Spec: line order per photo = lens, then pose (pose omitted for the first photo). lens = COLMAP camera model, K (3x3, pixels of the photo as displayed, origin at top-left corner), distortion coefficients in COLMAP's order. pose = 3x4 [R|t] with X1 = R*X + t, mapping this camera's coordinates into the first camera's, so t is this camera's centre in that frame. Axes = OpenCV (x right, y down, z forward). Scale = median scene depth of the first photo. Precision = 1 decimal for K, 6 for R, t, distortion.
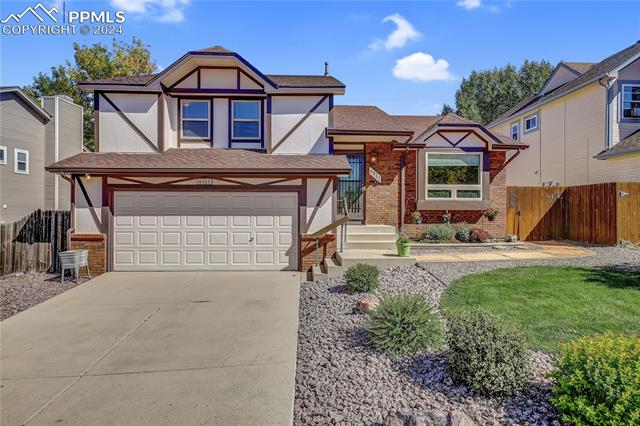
lens RADIAL K [[388.7, 0, 320.9], [0, 388.7, 214.1], [0, 0, 1]] dist [-0.010780, -0.002826]
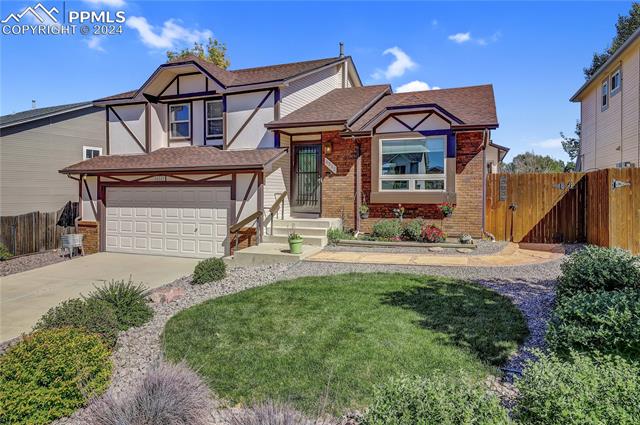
lens RADIAL K [[437.7, 0, 319.2], [0, 437.7, 197.4], [0, 0, 1]] dist [-0.004224, -0.002653]
pose [[0.905273, 0.002683, -0.424823, 0.578251], [-0.000212, 0.999983, 0.005863, -0.029949], [0.424831, -0.005217, 0.905258, 0.018765]]
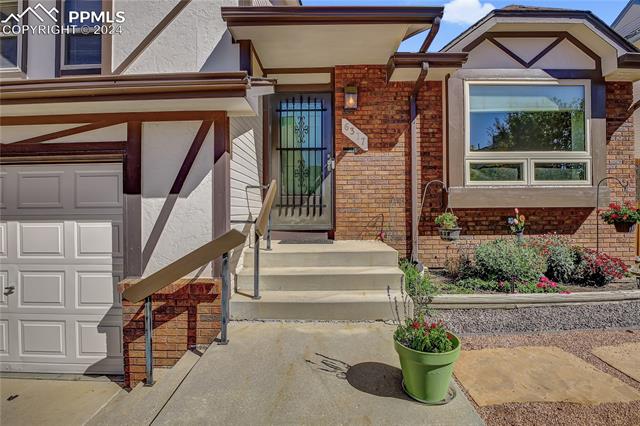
lens RADIAL K [[318.1, 0, 322.2], [0, 318.1, 213.7], [0, 0, 1]] dist [-0.027826, -0.000847]
pose [[0.997945, -0.009932, -0.063307, 0.125437], [0.009986, 0.999950, 0.000542, -0.005499], [0.063298, -0.001173, 0.997994, 0.623417]]
